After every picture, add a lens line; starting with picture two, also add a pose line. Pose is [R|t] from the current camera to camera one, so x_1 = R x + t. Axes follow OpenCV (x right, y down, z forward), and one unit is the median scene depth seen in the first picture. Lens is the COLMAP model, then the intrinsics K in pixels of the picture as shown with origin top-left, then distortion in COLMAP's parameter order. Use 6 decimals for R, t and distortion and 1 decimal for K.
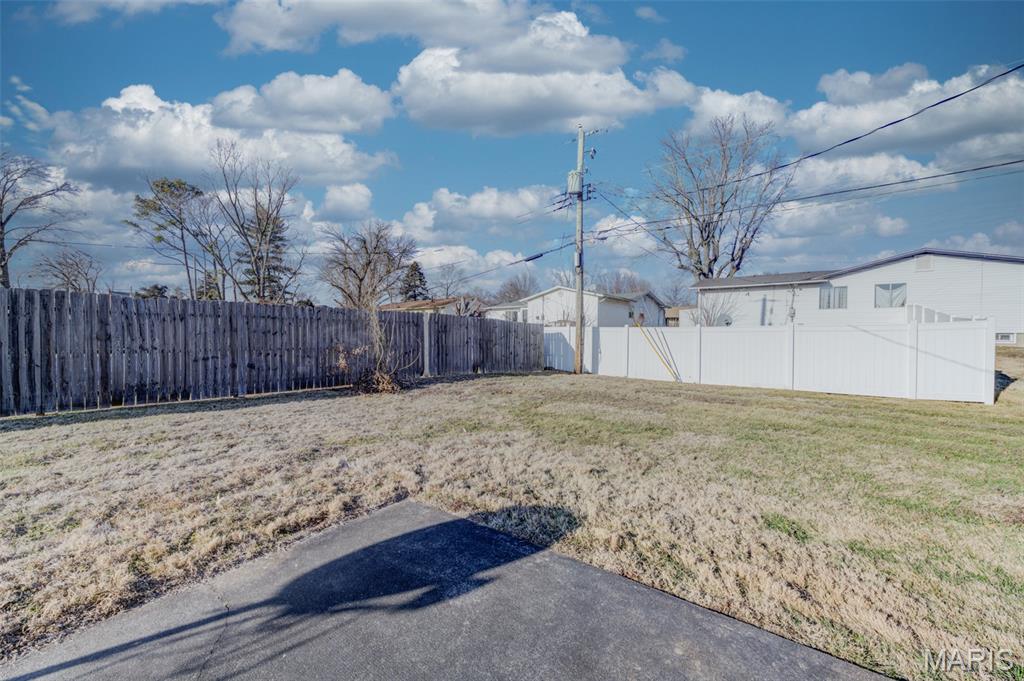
lens RADIAL K [[406.2, 0, 500.2], [0, 406.2, 337.7], [0, 0, 1]] dist [0.000713, 0.000177]
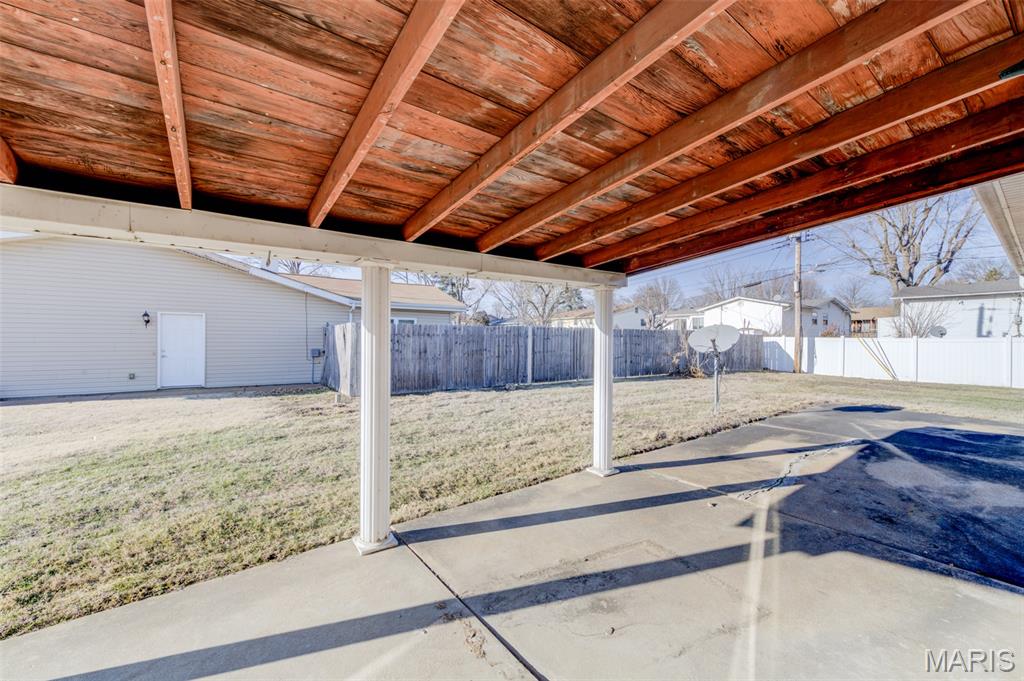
lens RADIAL K [[406.2, 0, 500.2], [0, 406.2, 337.7], [0, 0, 1]] dist [0.000713, 0.000177]
pose [[0.956344, -0.004464, -0.292208, -0.228206], [0.001363, 0.999941, -0.010817, -0.008156], [0.292239, 0.009946, 0.956294, -0.359571]]
